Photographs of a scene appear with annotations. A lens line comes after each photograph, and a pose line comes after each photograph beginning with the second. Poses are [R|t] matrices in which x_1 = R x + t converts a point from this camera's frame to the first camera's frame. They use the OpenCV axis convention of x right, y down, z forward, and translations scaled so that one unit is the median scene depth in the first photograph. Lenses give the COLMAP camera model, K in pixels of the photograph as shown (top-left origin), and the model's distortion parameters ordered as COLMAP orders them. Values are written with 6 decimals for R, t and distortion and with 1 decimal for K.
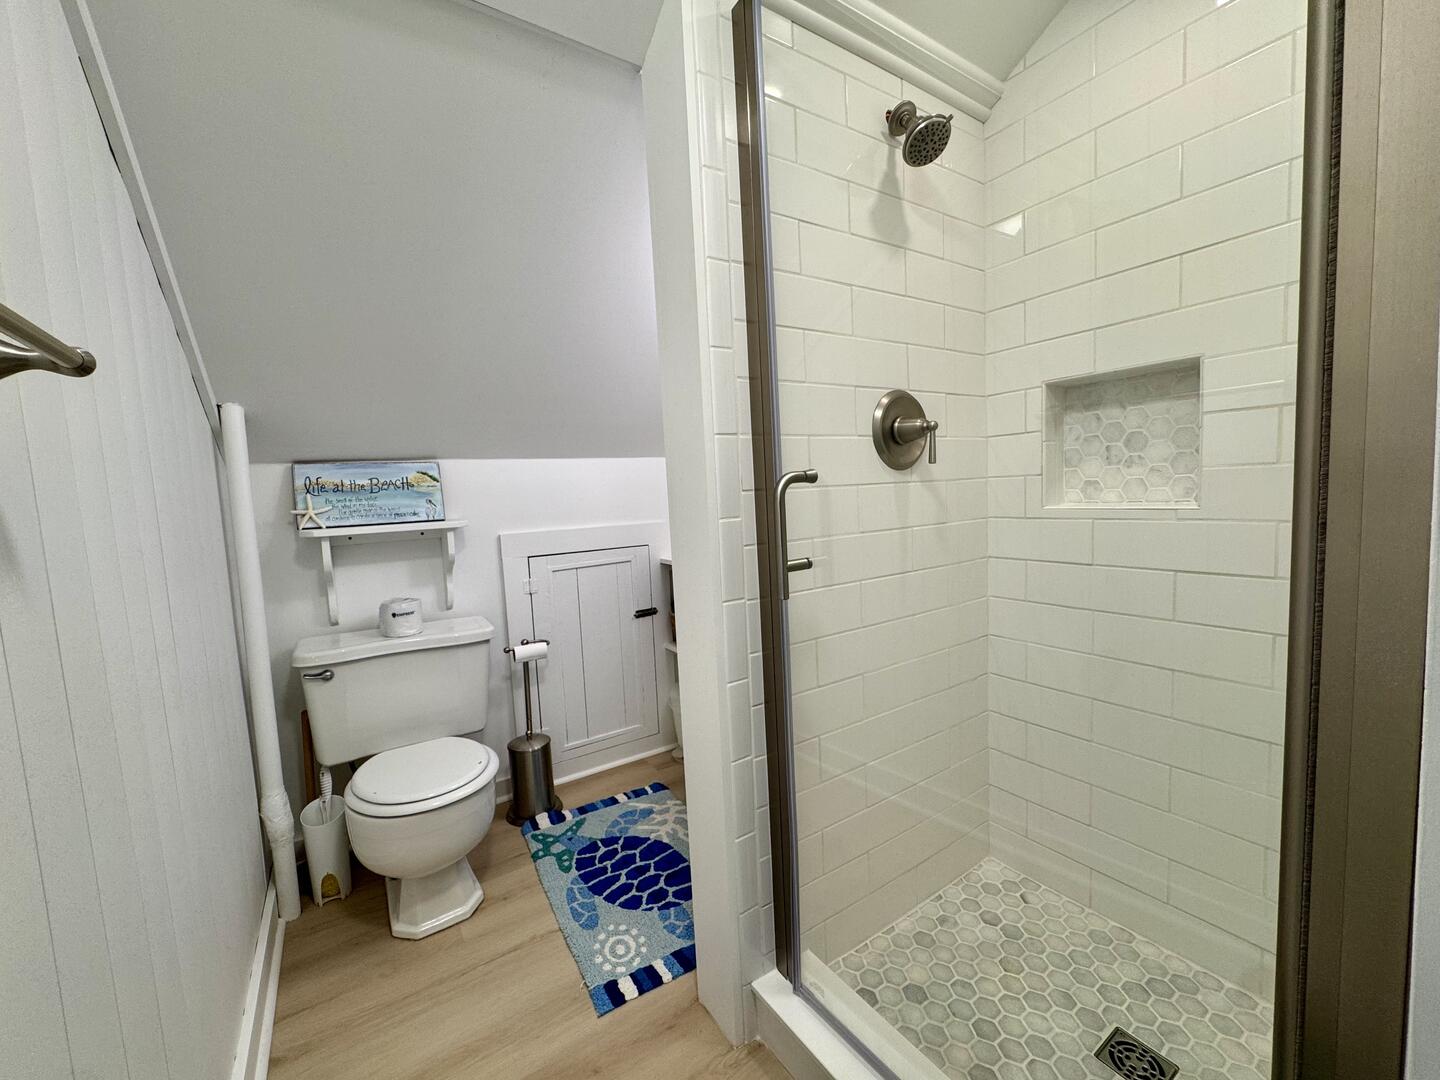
lens RADIAL K [[577.4, 0, 719.5], [0, 577.4, 538.9], [0, 0, 1]] dist [-0.007531, 0.000472]
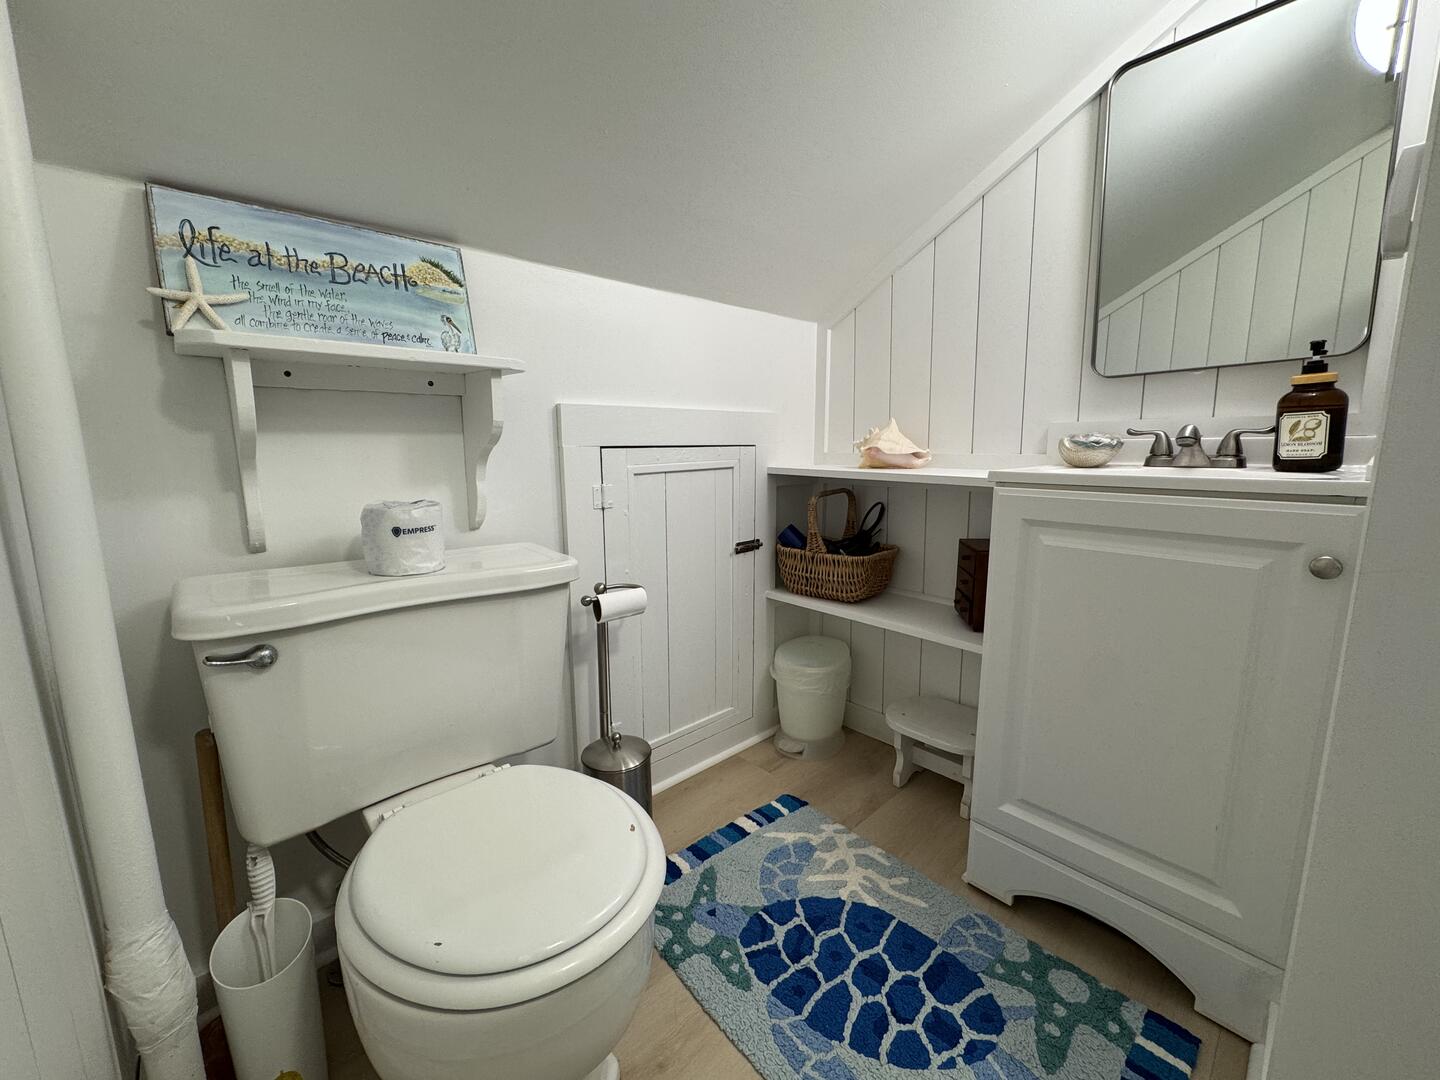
lens RADIAL K [[577.4, 0, 723.2], [0, 577.4, 538.7], [0, 0, 1]] dist [-0.007531, 0.000472]
pose [[0.984390, 0.013914, 0.175450, -0.370979], [-0.027672, 0.996708, 0.076212, 0.091943], [-0.173812, -0.079877, 0.981534, 0.459268]]
